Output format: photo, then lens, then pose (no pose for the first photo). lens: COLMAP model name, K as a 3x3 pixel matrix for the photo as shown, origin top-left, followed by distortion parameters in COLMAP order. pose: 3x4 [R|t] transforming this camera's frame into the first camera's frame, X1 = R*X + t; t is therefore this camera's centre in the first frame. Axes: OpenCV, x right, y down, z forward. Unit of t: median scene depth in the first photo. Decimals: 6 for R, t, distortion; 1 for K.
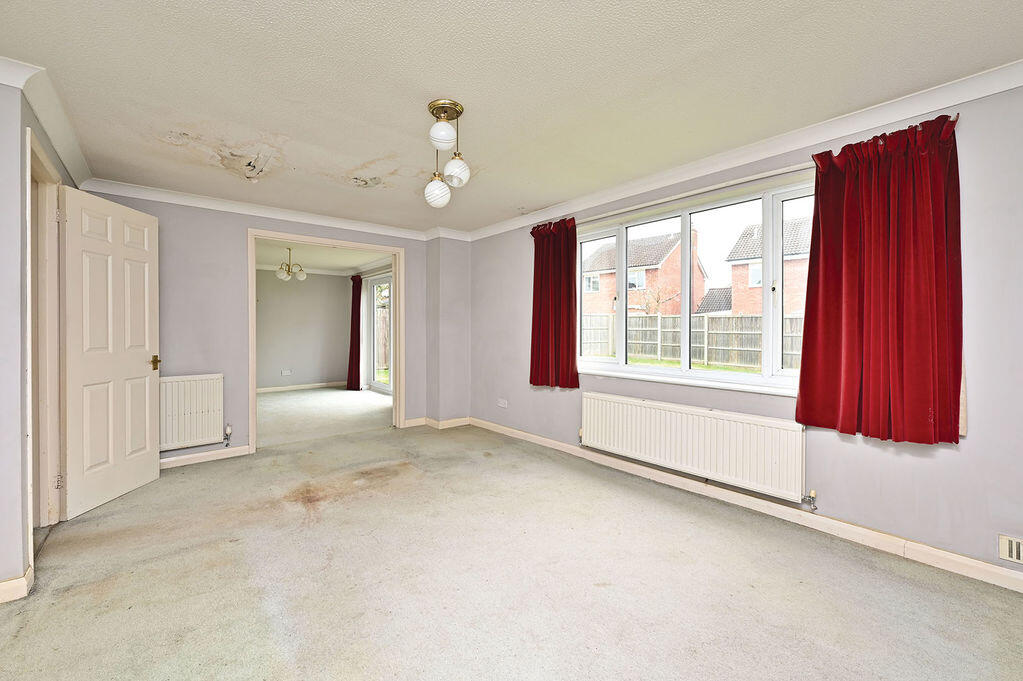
lens RADIAL K [[411.7, 0, 512.0], [0, 411.7, 330.3], [0, 0, 1]] dist [0.000029, -0.000124]
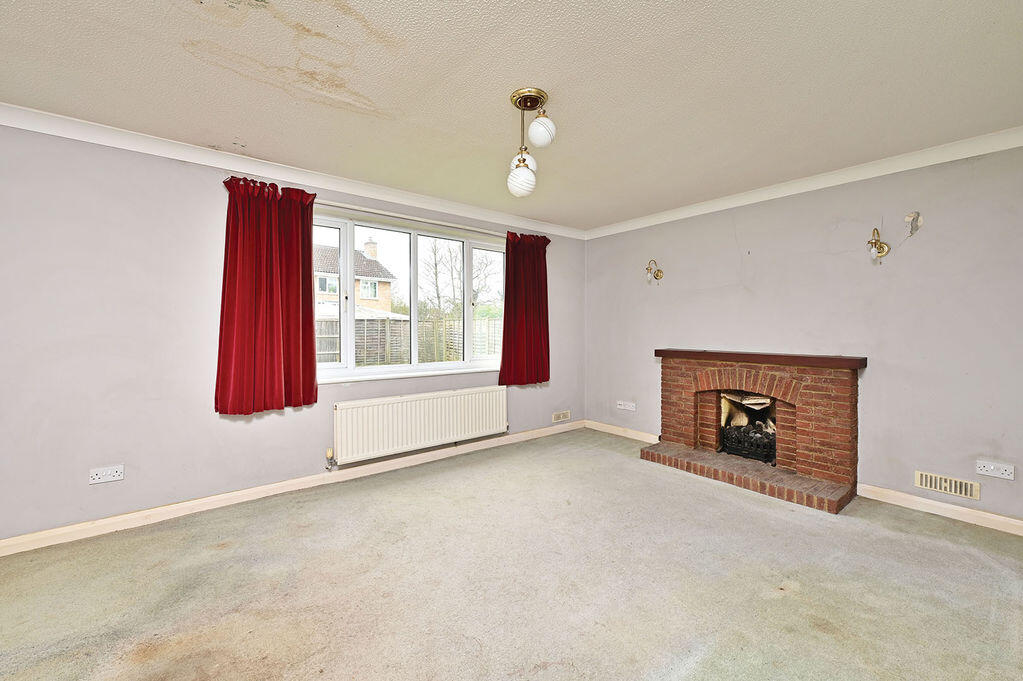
lens RADIAL K [[415.8, 0, 495.7], [0, 415.8, 331.9], [0, 0, 1]] dist [0.000197, -0.000150]
pose [[0.053058, -0.007461, 0.998564, -0.703466], [0.006194, 0.999955, 0.007143, -0.005419], [-0.998572, 0.005806, 0.053102, 0.646832]]
